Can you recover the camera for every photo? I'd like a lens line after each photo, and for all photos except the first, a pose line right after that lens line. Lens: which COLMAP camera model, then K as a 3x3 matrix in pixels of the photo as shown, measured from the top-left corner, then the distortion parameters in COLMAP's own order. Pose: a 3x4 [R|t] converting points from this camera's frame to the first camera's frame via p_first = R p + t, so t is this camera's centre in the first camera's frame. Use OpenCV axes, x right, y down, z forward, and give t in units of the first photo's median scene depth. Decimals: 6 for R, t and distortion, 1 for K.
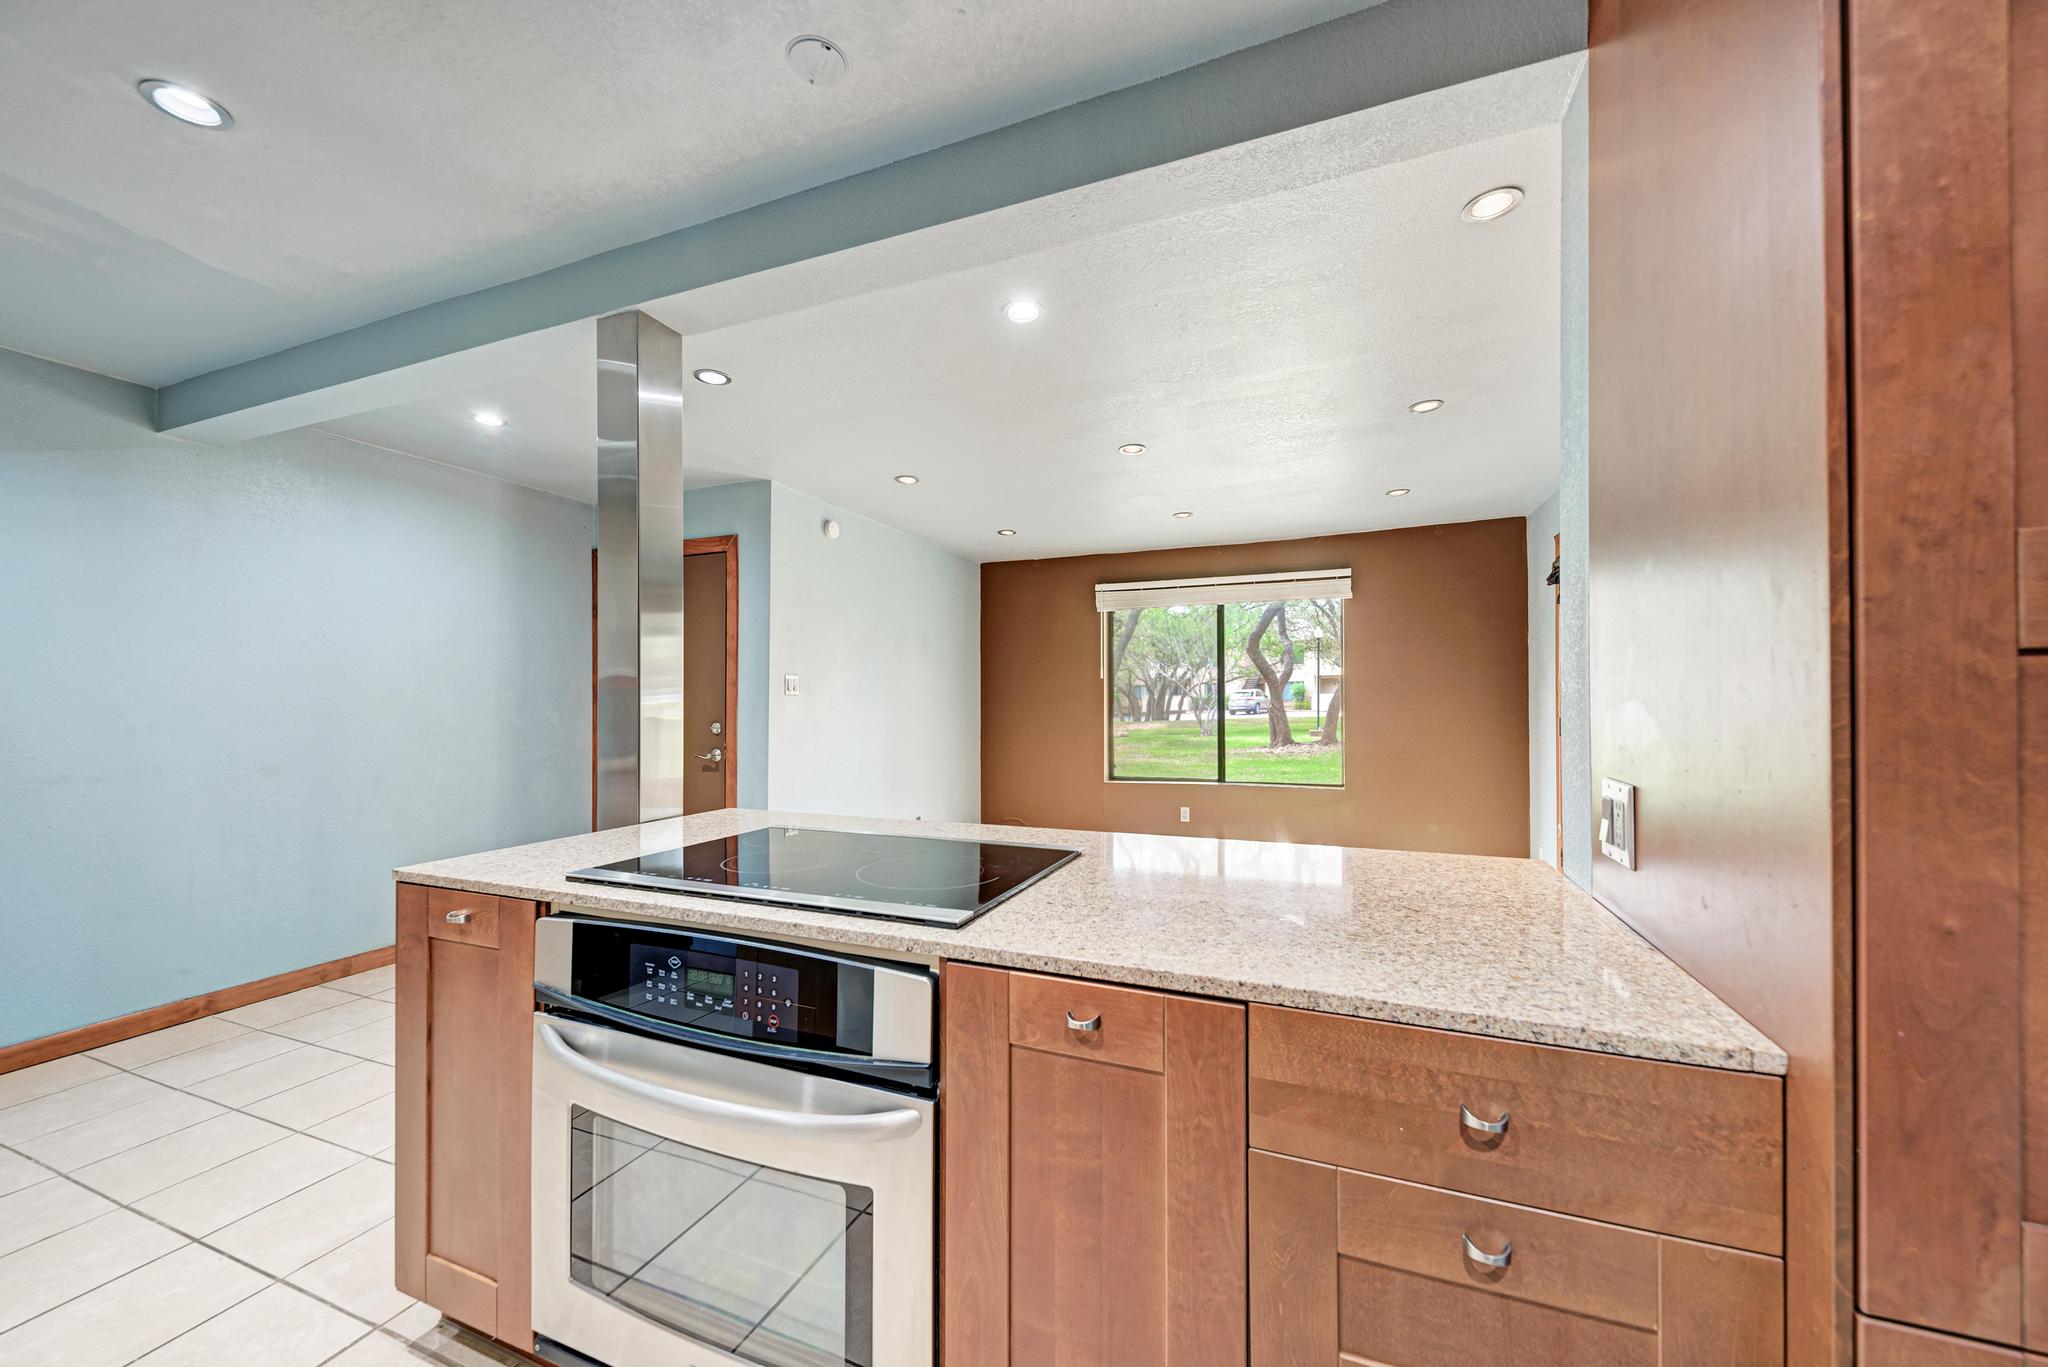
lens RADIAL K [[741.9, 0, 1024.0], [0, 741.9, 683.5], [0, 0, 1]] dist [0.000299, -0.002828]
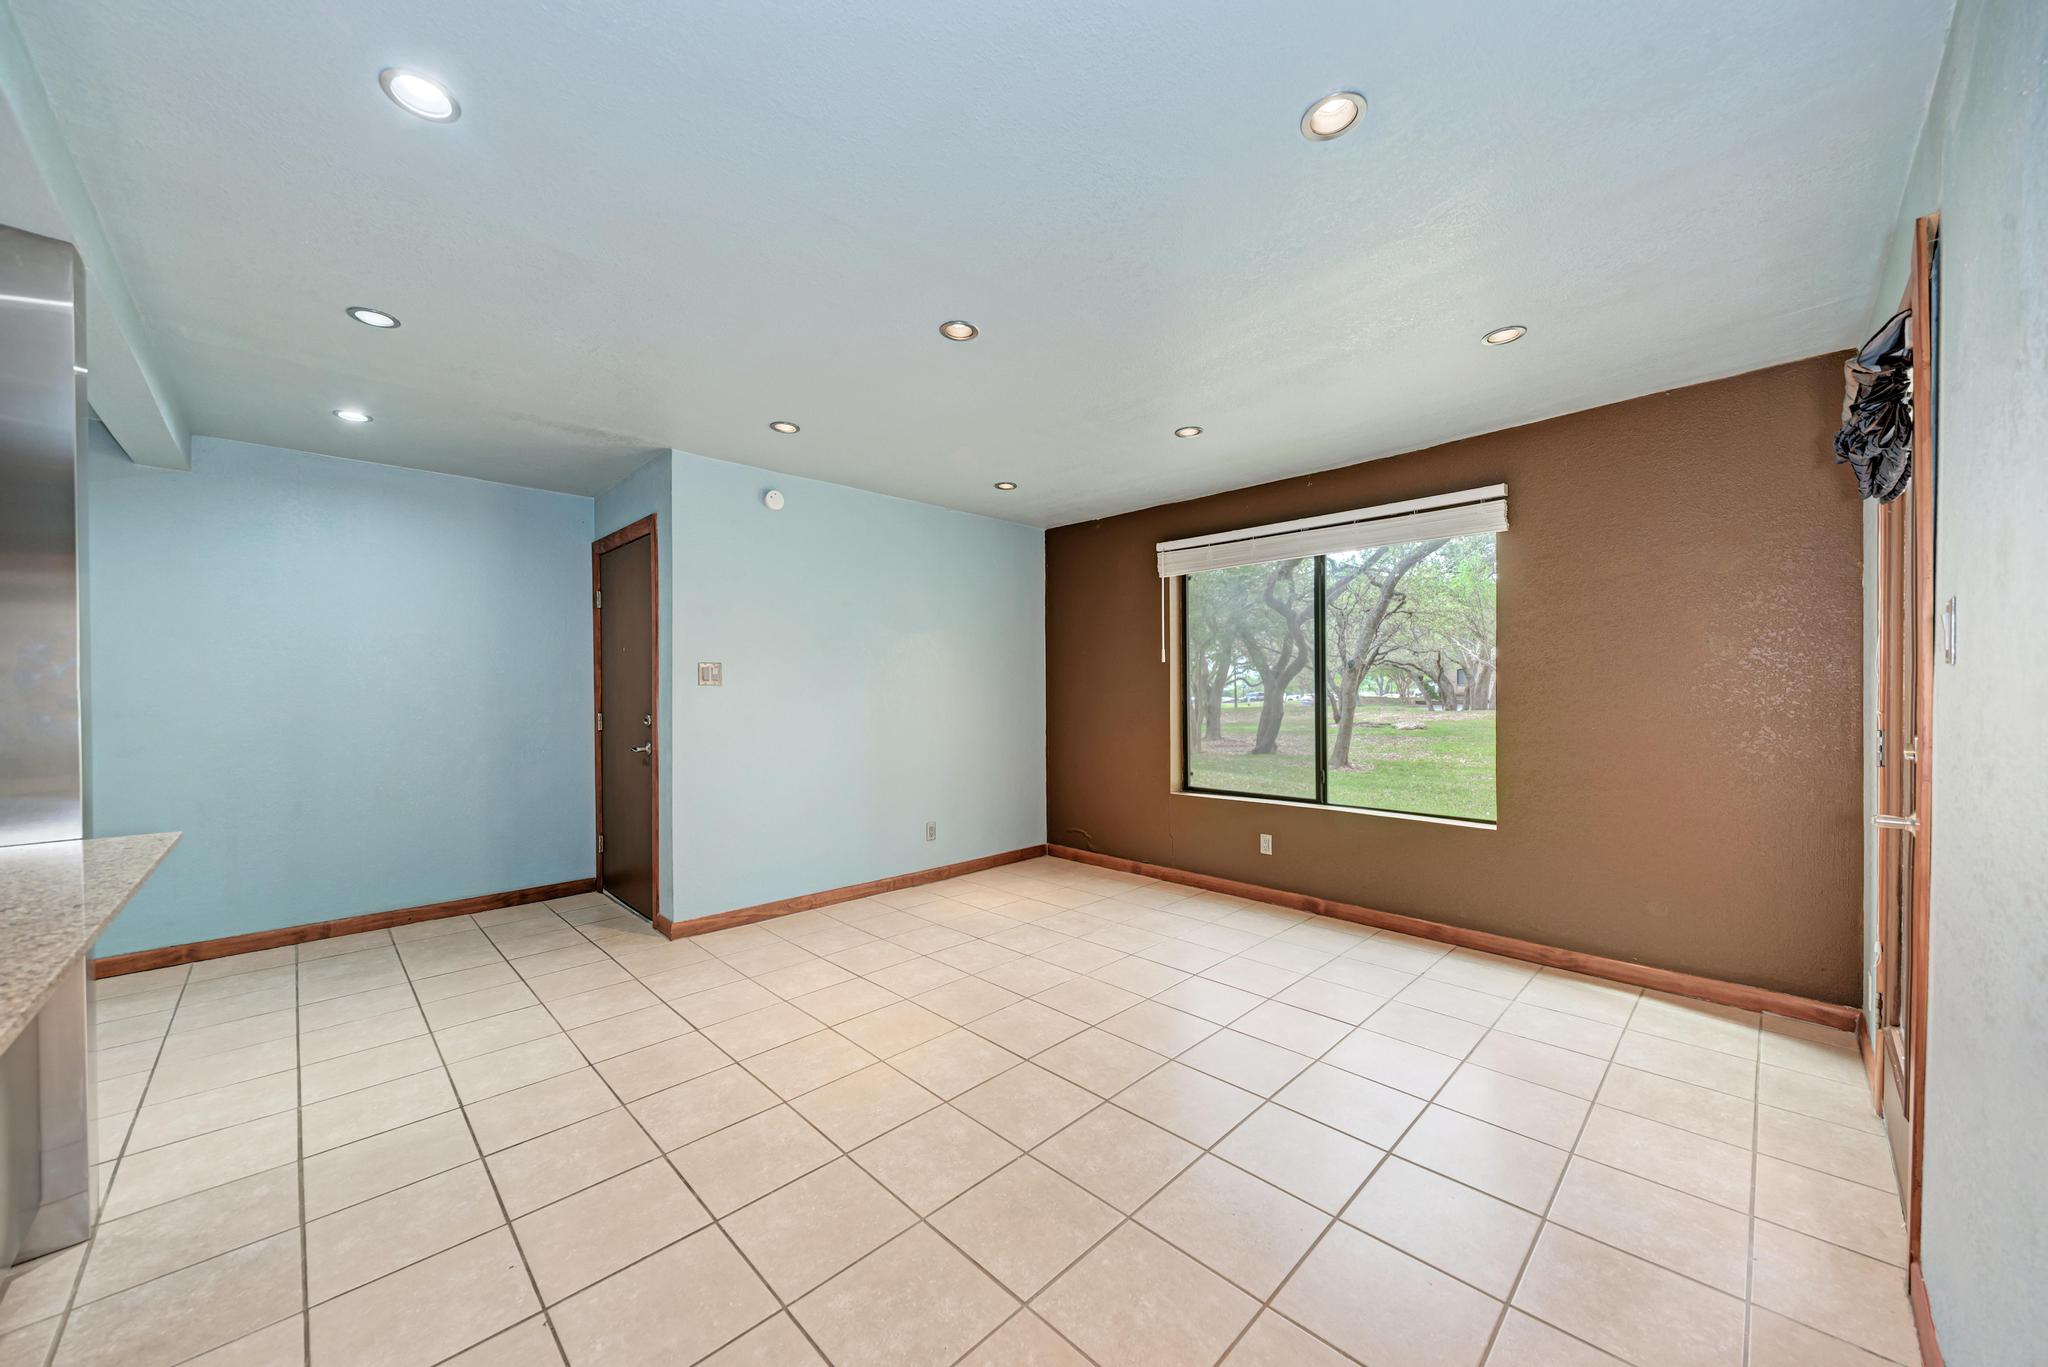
lens RADIAL K [[741.9, 0, 1024.0], [0, 741.9, 683.5], [0, 0, 1]] dist [0.000299, -0.002828]
pose [[0.920501, -0.003789, -0.390722, 0.301953], [0.010411, 0.999836, 0.014833, 0.003129], [0.390601, -0.017722, 0.920389, 0.240266]]
